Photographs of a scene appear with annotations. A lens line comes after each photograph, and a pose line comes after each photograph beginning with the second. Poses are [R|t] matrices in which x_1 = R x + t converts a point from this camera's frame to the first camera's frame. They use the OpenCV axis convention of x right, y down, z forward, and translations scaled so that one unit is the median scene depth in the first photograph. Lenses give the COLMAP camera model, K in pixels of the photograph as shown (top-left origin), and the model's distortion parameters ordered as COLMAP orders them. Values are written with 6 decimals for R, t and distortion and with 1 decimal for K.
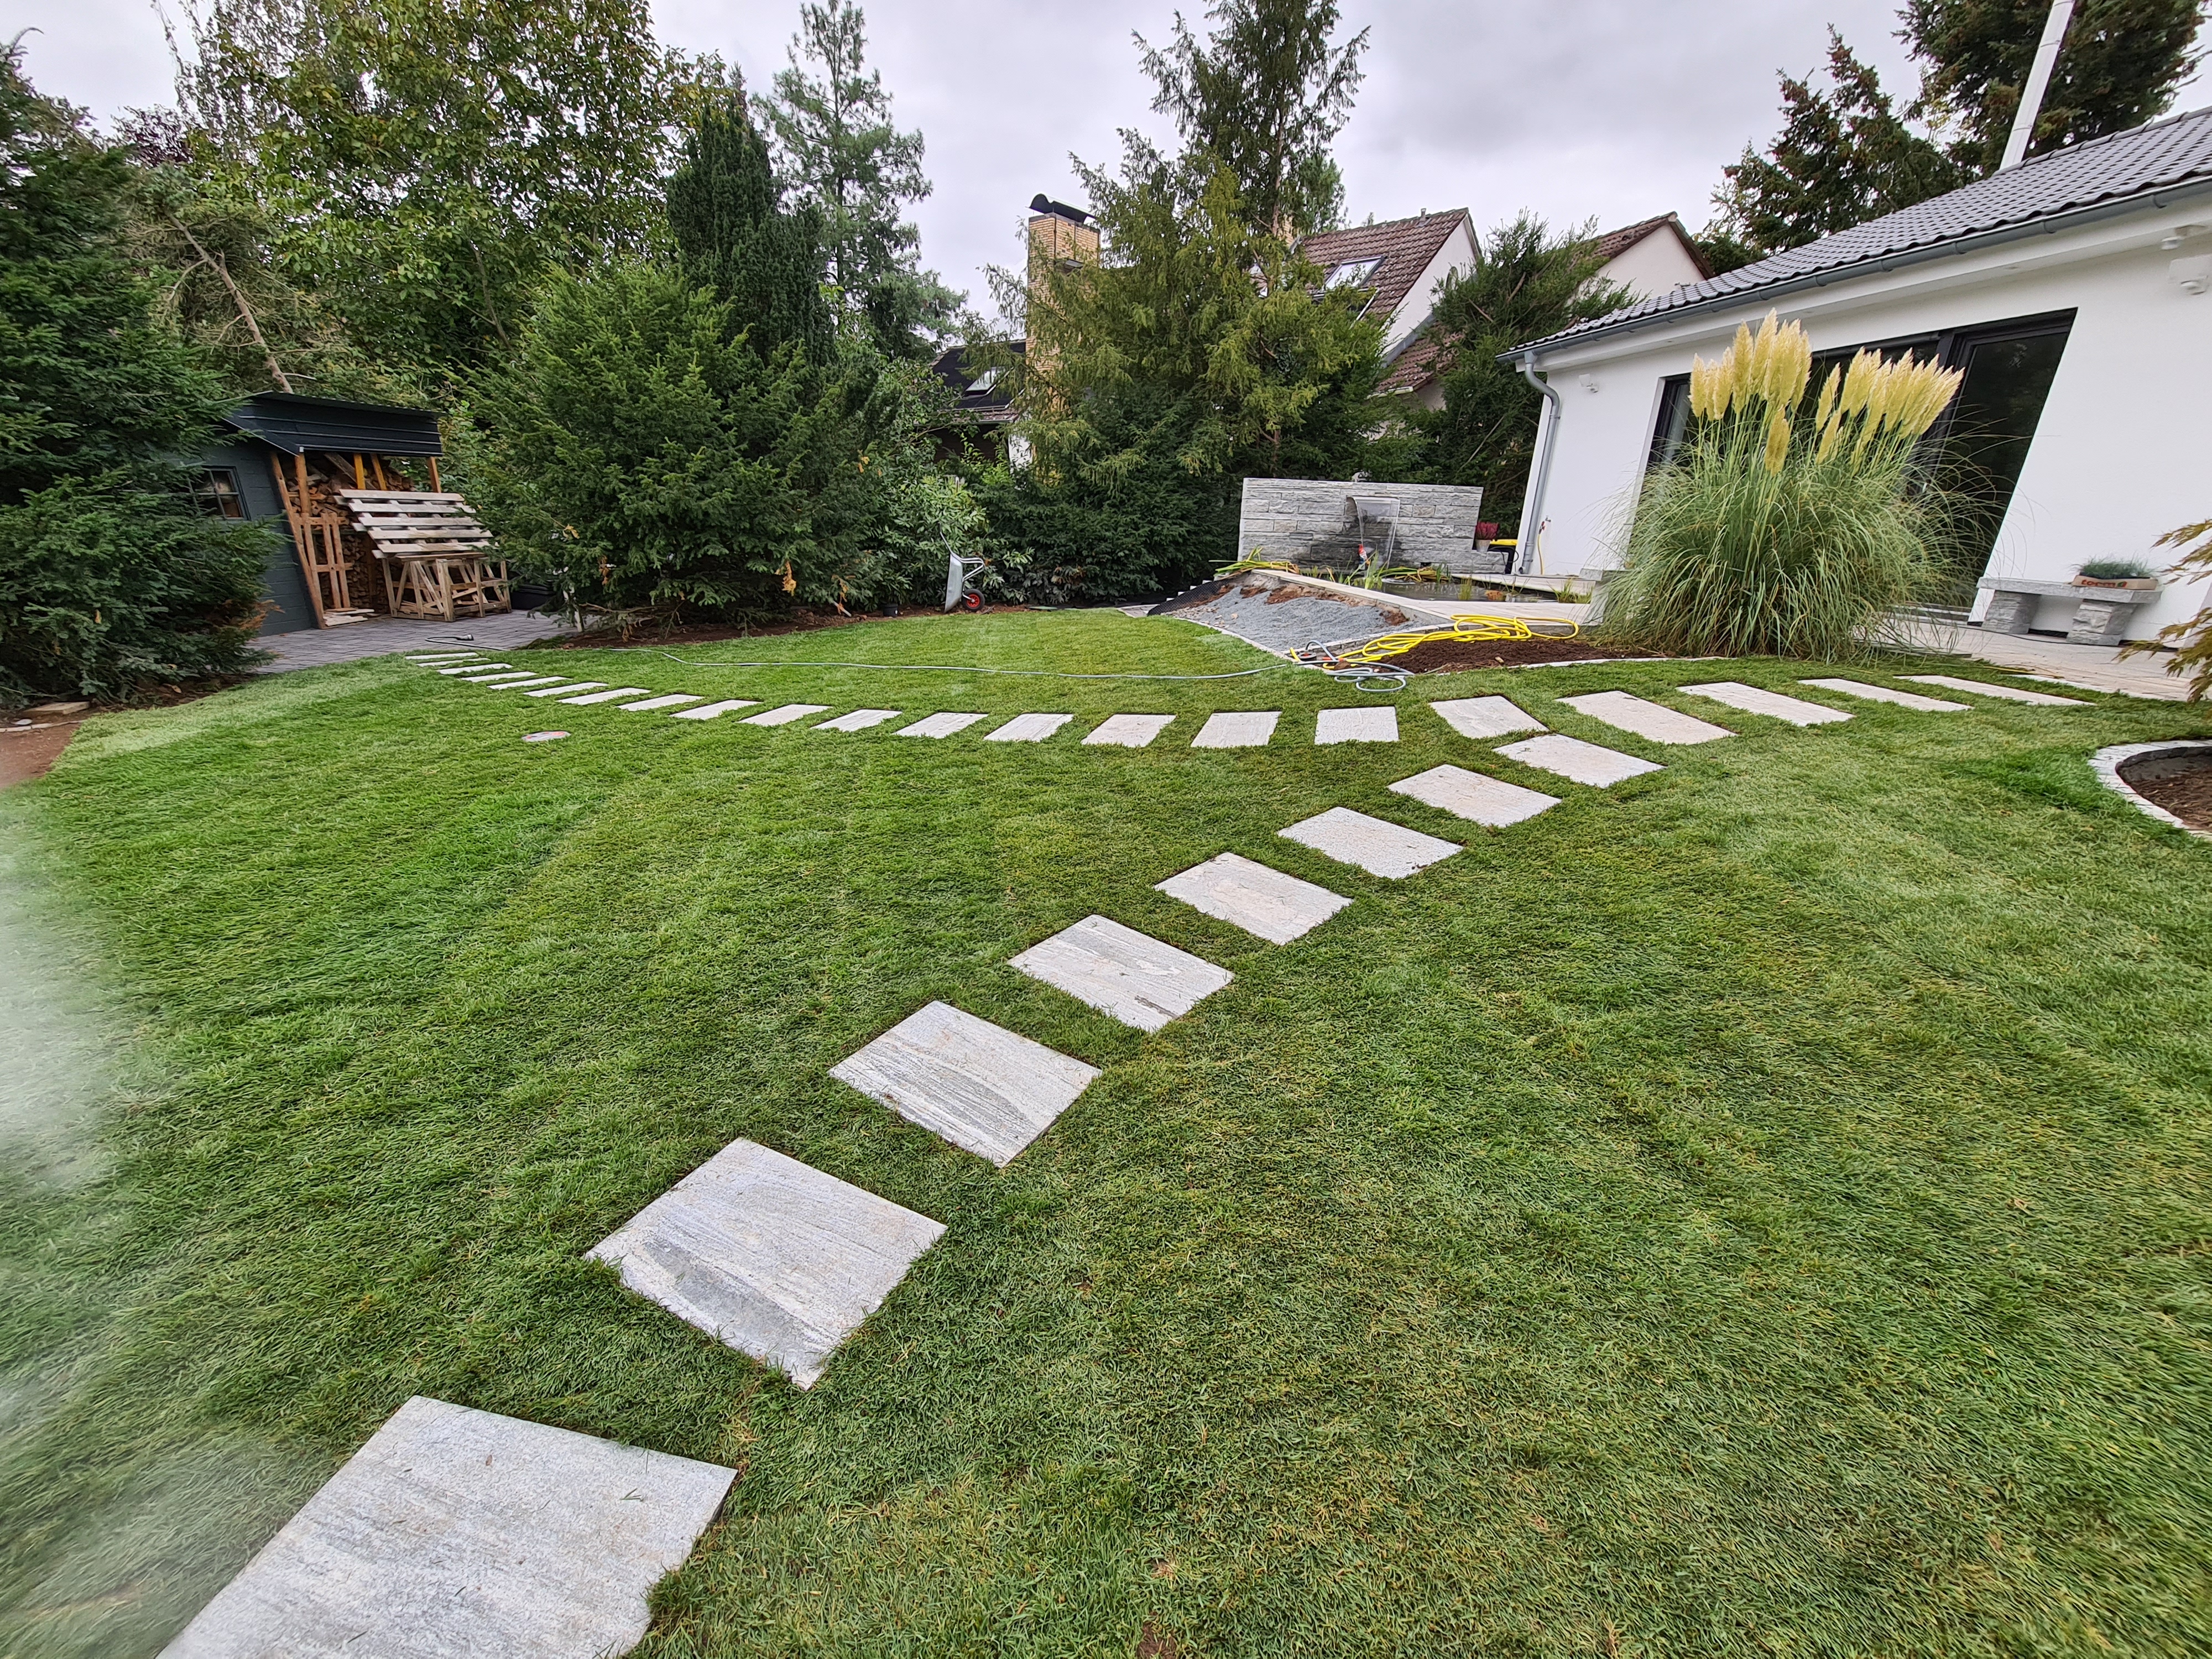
lens RADIAL K [[901.7, 0, 1077.8], [0, 901.7, 848.2], [0, 0, 1]] dist [-0.019740, 0.002564]
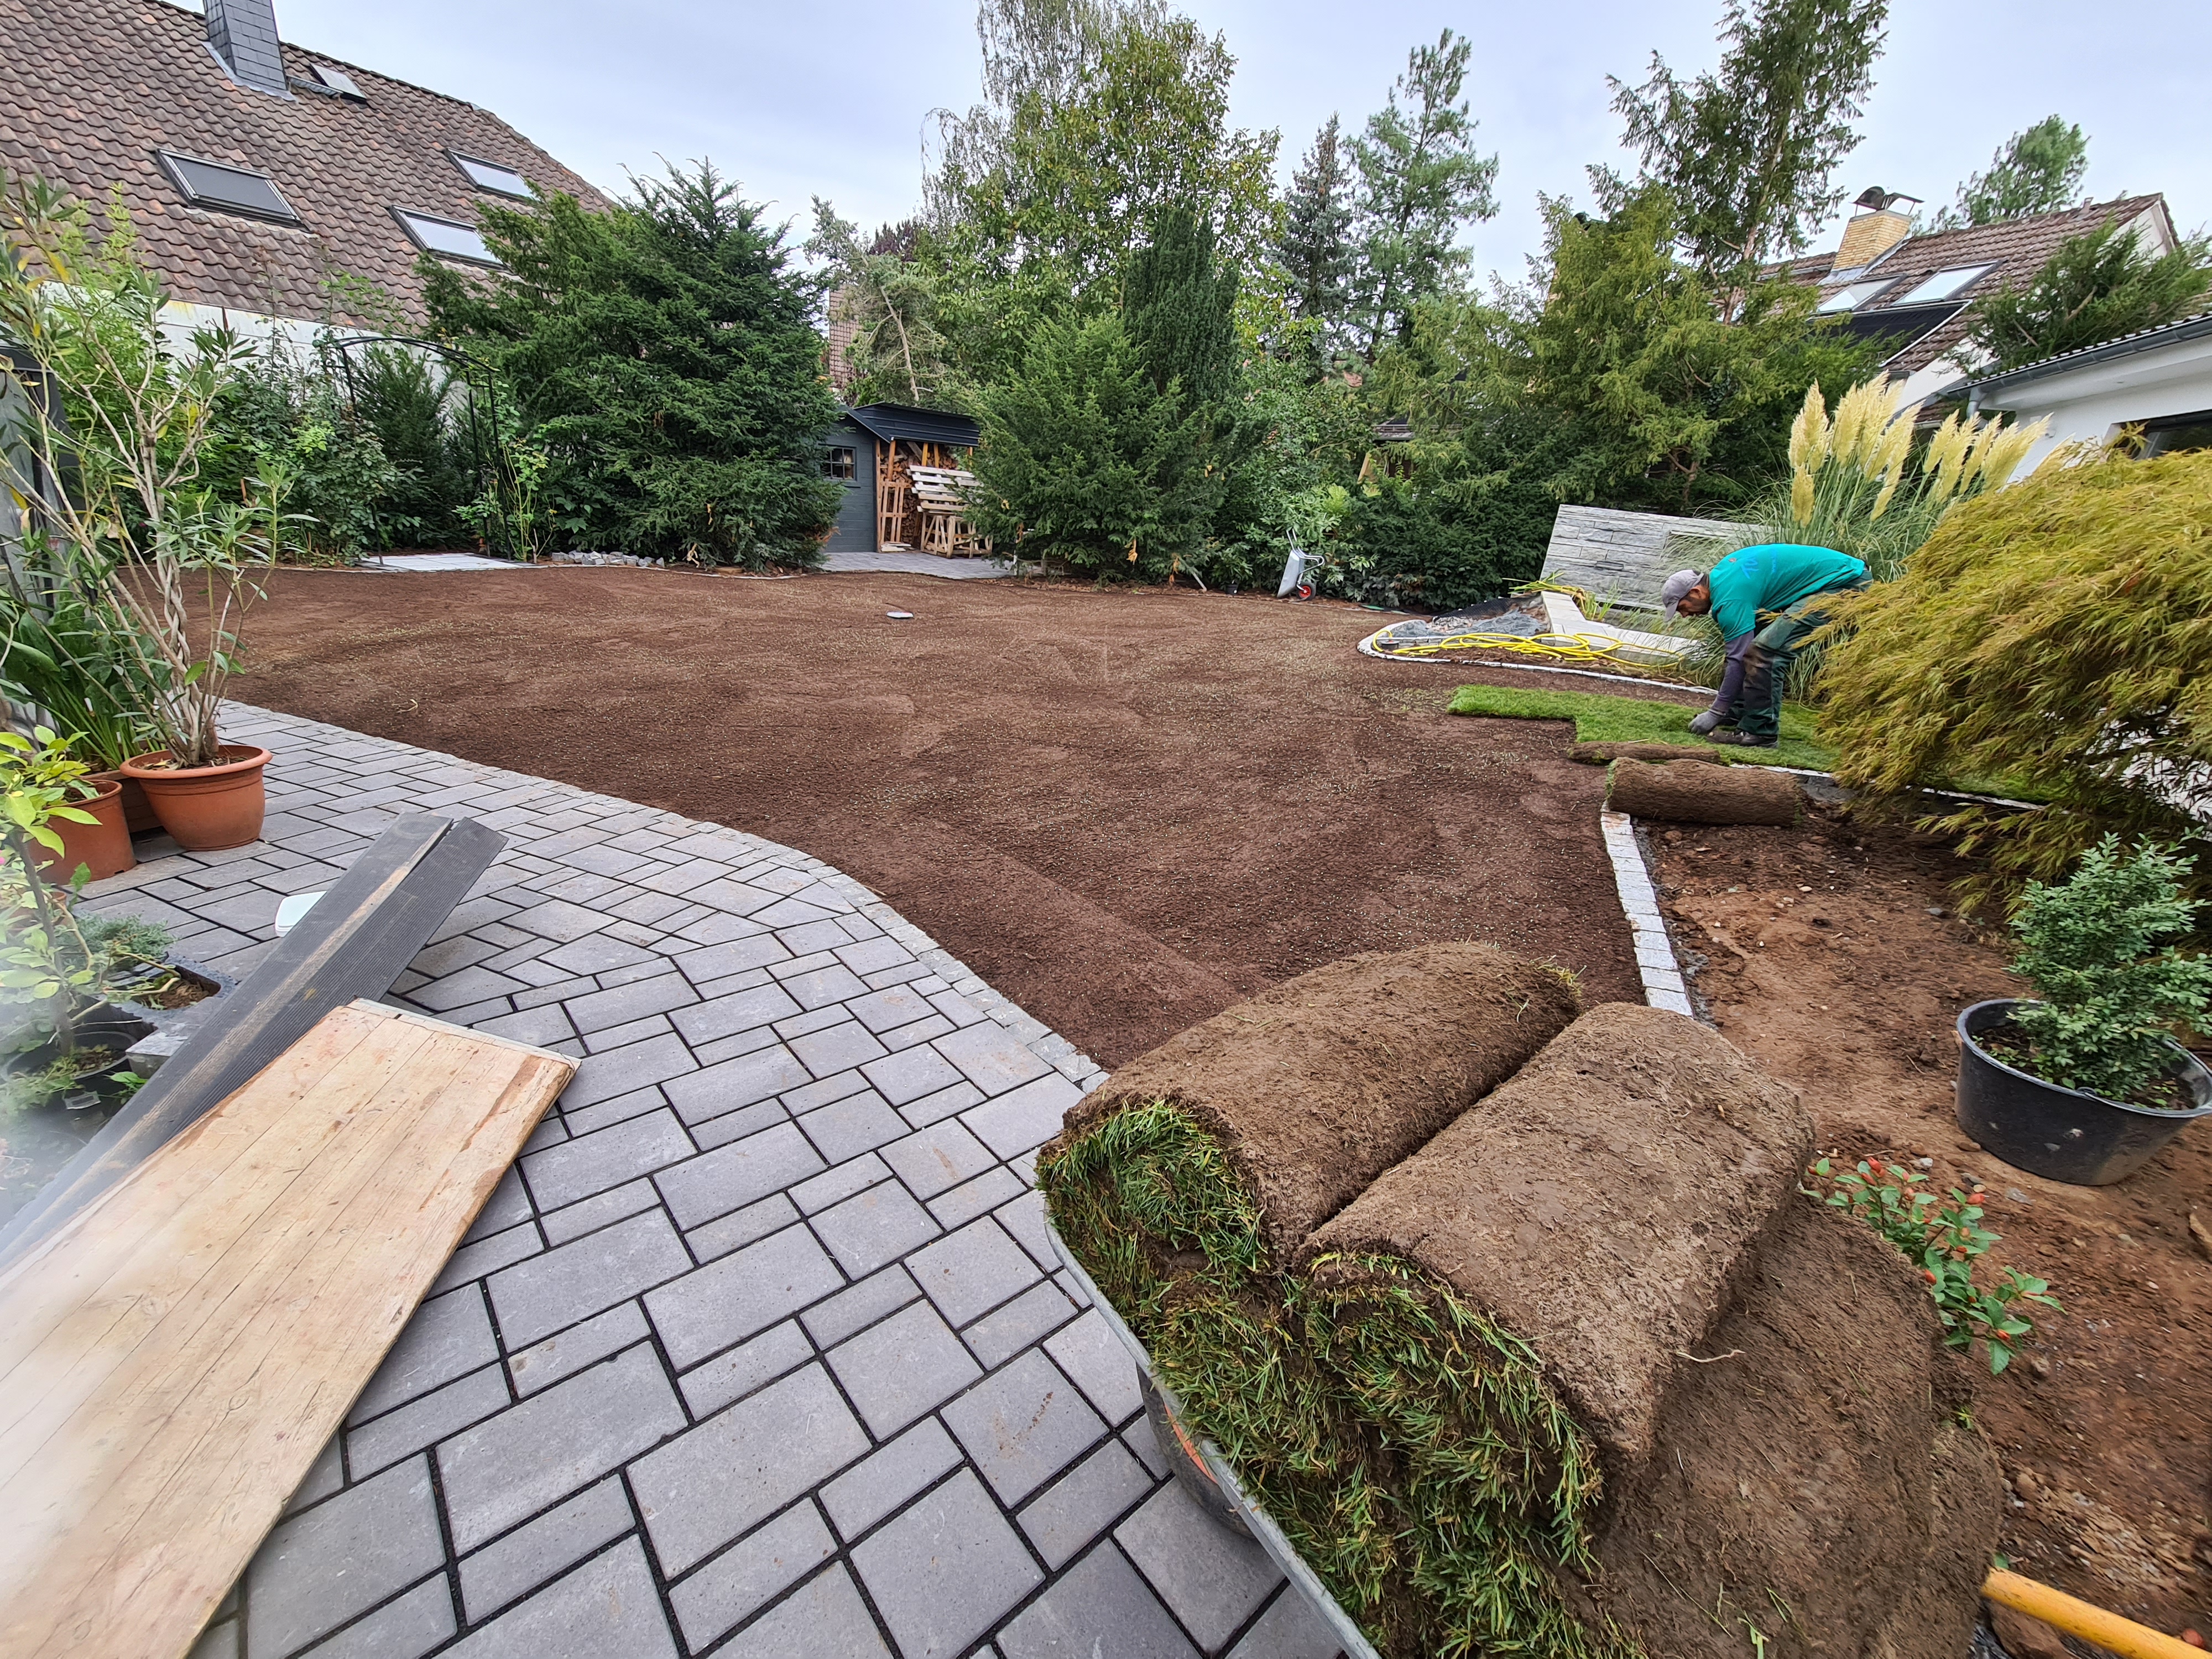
lens RADIAL K [[901.7, 0, 1077.8], [0, 901.7, 848.2], [0, 0, 1]] dist [-0.019740, 0.002564]
pose [[0.826856, 0.264322, -0.496430, 0.307603], [-0.266764, 0.961391, 0.067565, 0.044786], [0.495122, 0.076563, 0.865443, -0.131776]]
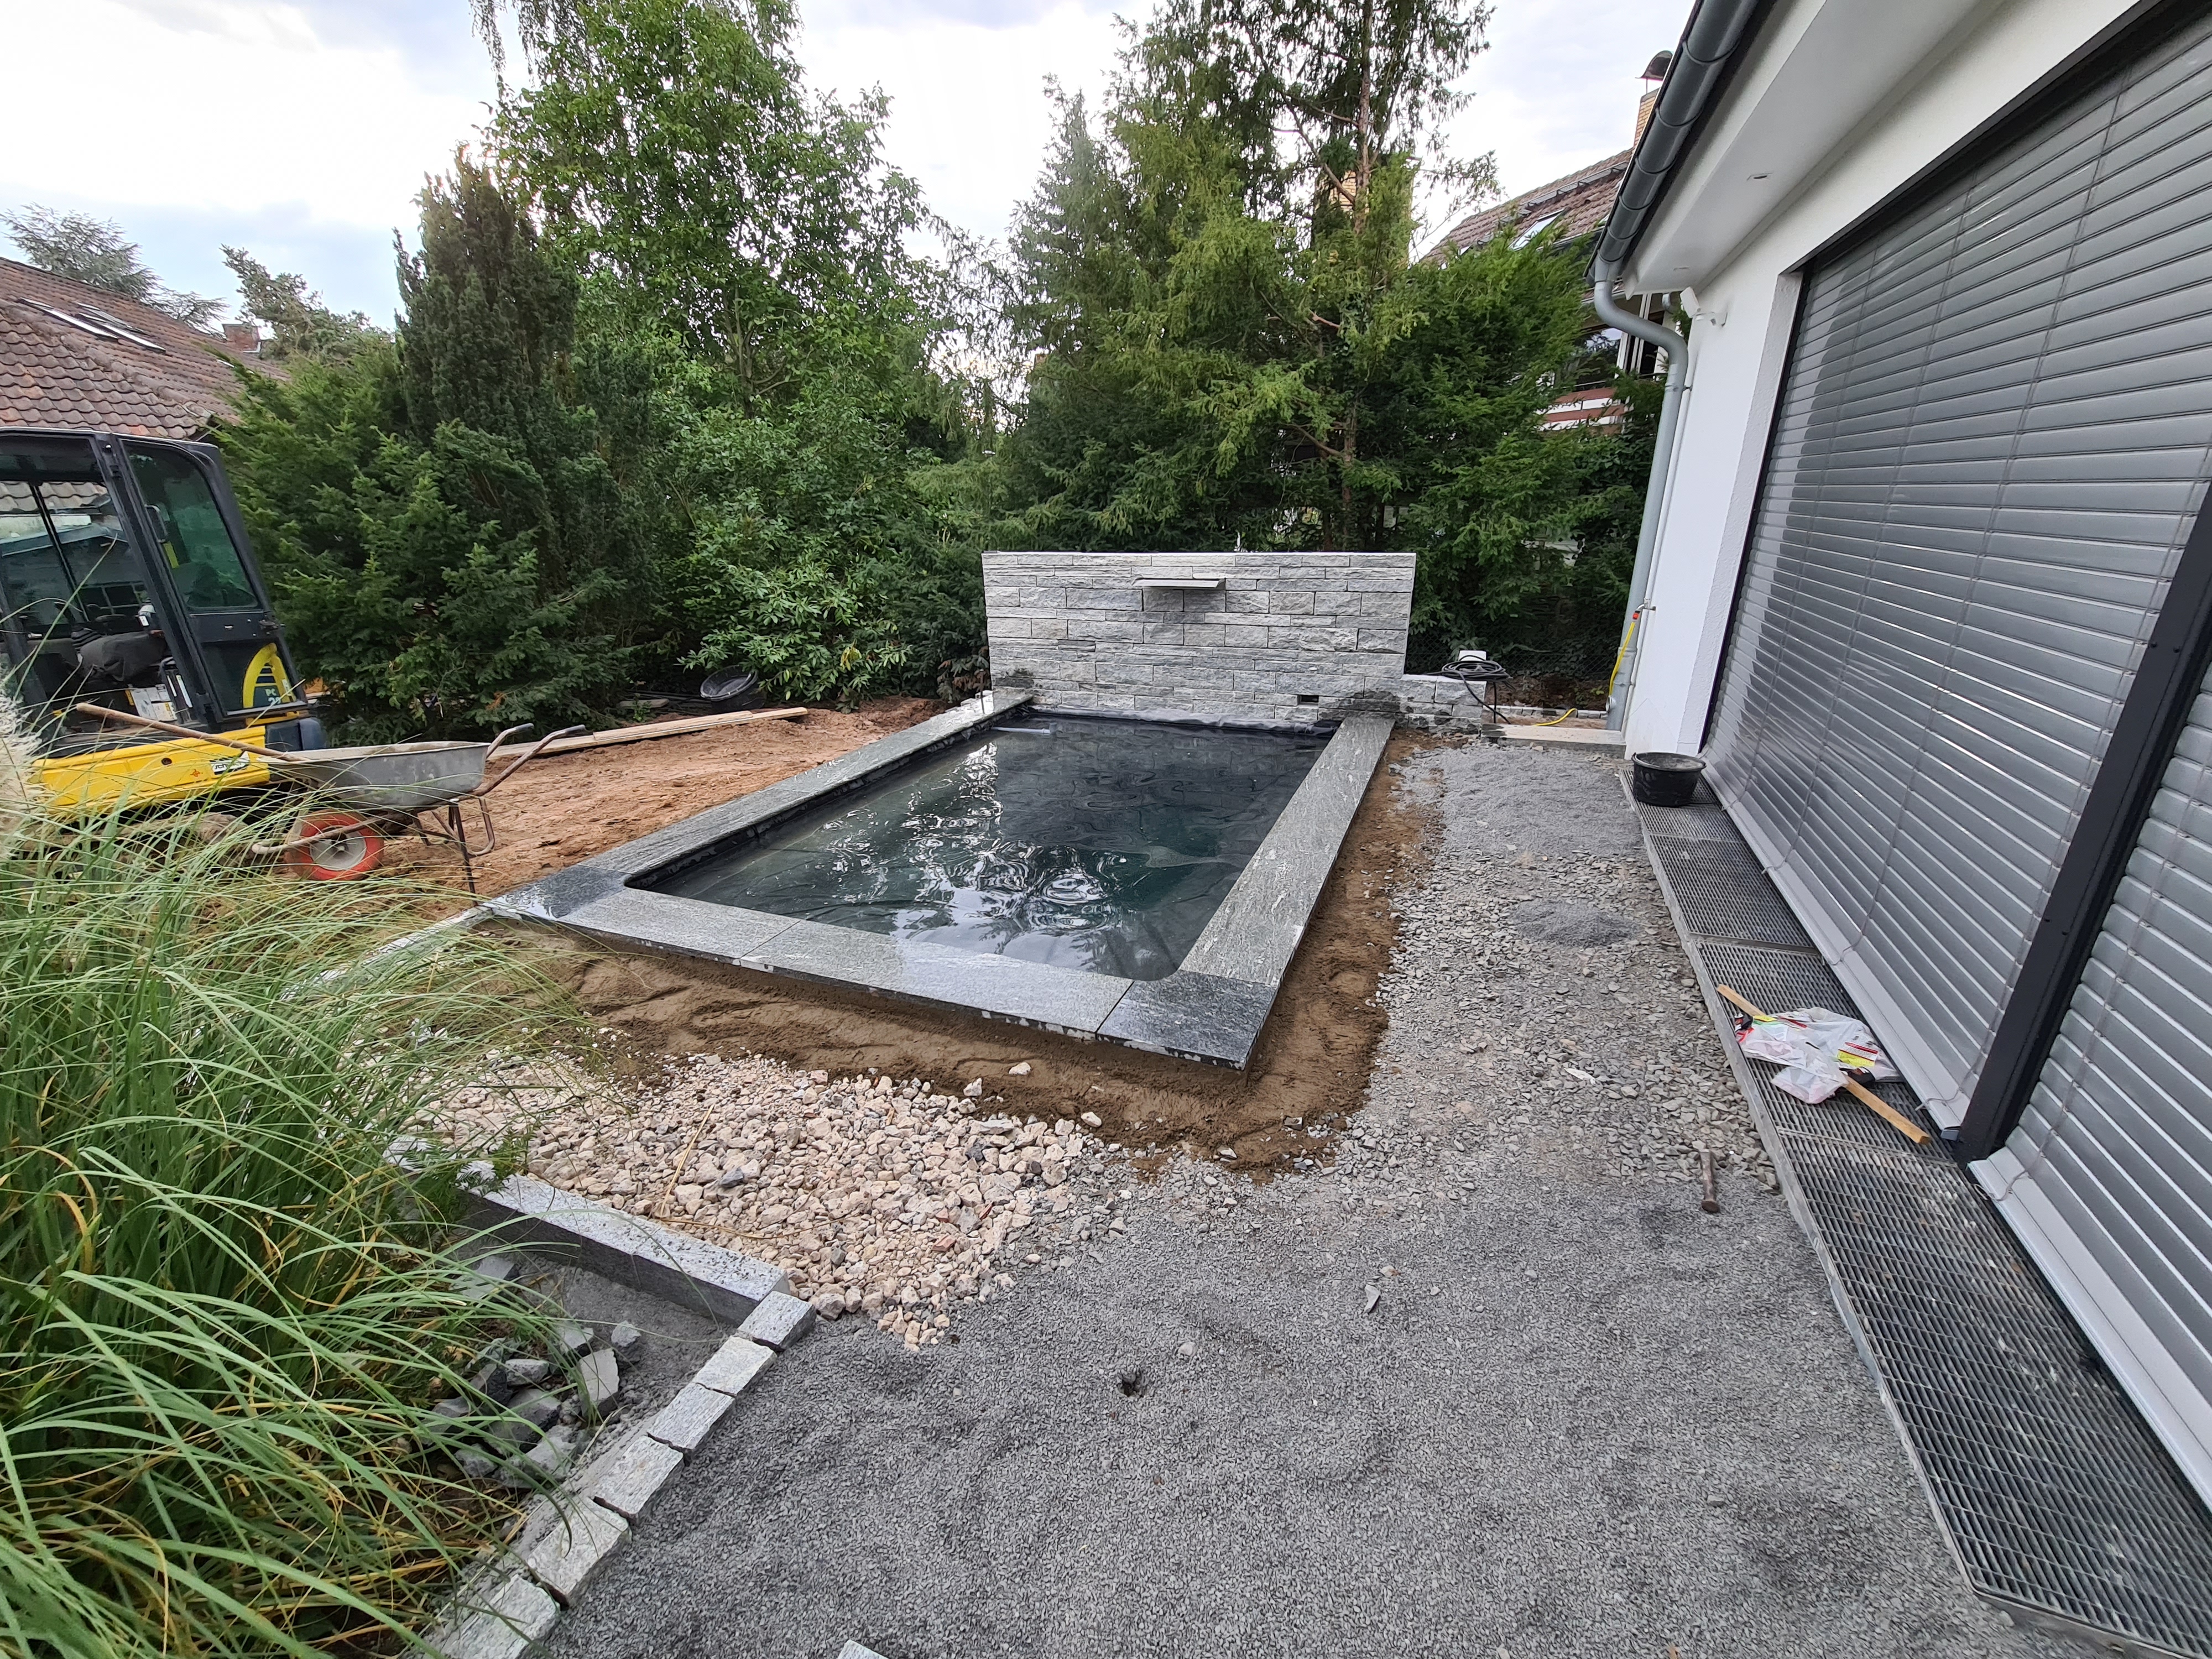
lens RADIAL K [[901.7, 0, 1077.8], [0, 901.7, 848.2], [0, 0, 1]] dist [-0.019740, 0.002564]
pose [[0.858977, 0.137252, -0.493275, 0.516069], [-0.137883, 0.989819, 0.035306, -0.214686], [0.493099, 0.037687, 0.869157, 0.442353]]
